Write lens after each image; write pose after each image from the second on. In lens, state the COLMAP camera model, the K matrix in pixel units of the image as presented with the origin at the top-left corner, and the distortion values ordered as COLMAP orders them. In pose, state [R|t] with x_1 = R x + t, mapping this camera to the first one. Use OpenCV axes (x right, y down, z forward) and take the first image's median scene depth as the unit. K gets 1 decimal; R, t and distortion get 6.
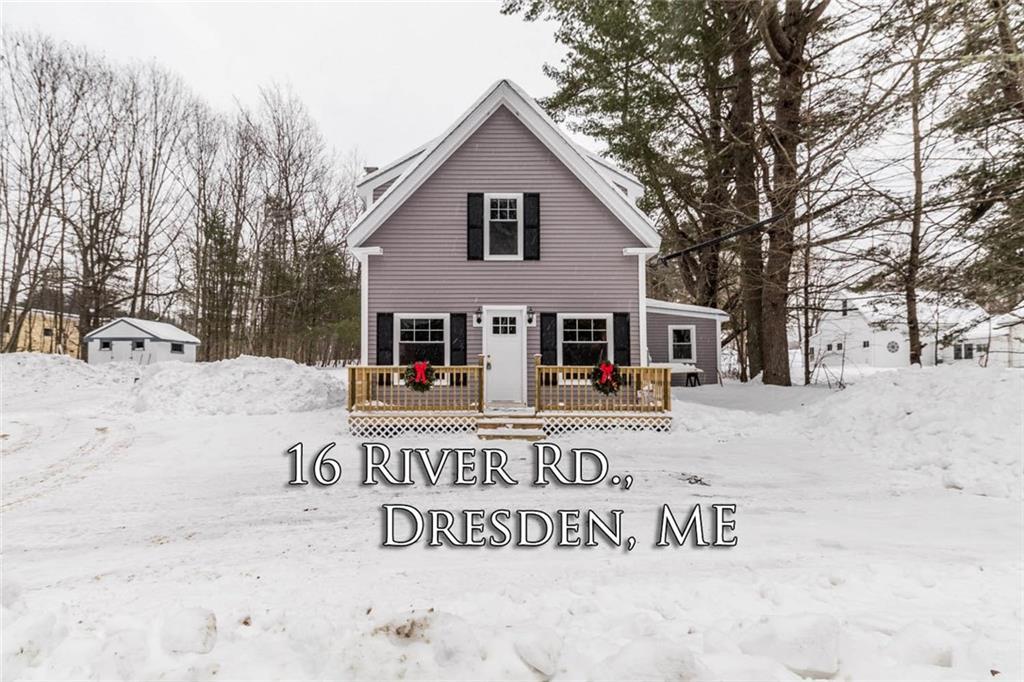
lens RADIAL K [[476.9, 0, 513.3], [0, 476.9, 342.2], [0, 0, 1]] dist [0.004963, 0.000164]
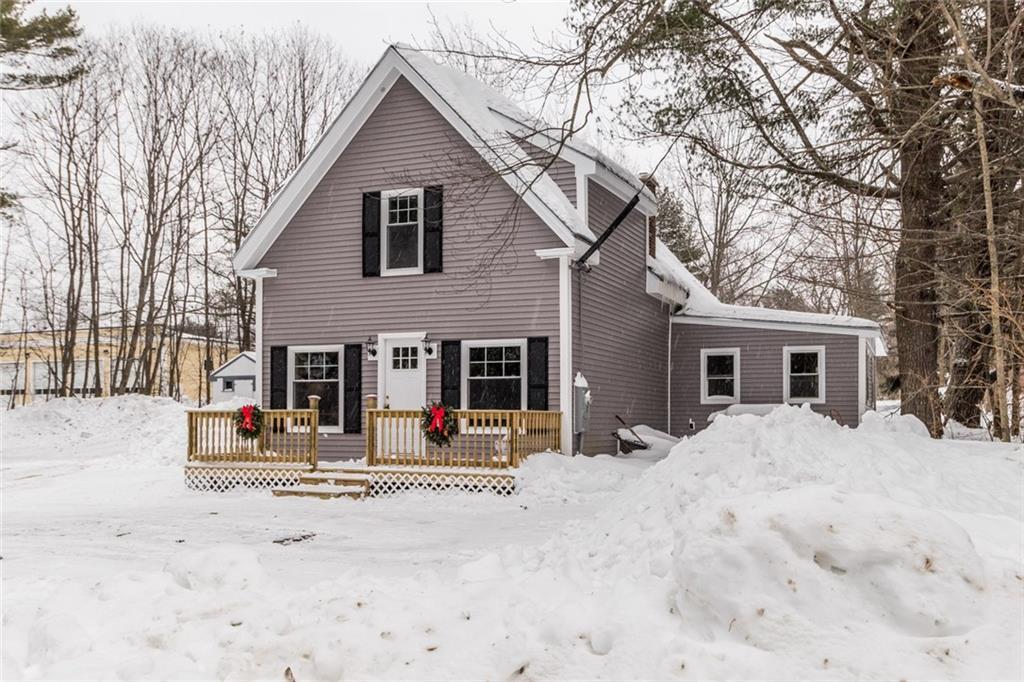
lens RADIAL K [[692.9, 0, 557.4], [0, 692.9, 389.5], [0, 0, 1]] dist [0.010746, 0.002069]
pose [[0.957356, -0.010181, -0.288730, 0.555166], [0.016261, 0.999694, 0.018666, -0.000185], [0.288451, -0.022565, 0.957229, -0.026423]]
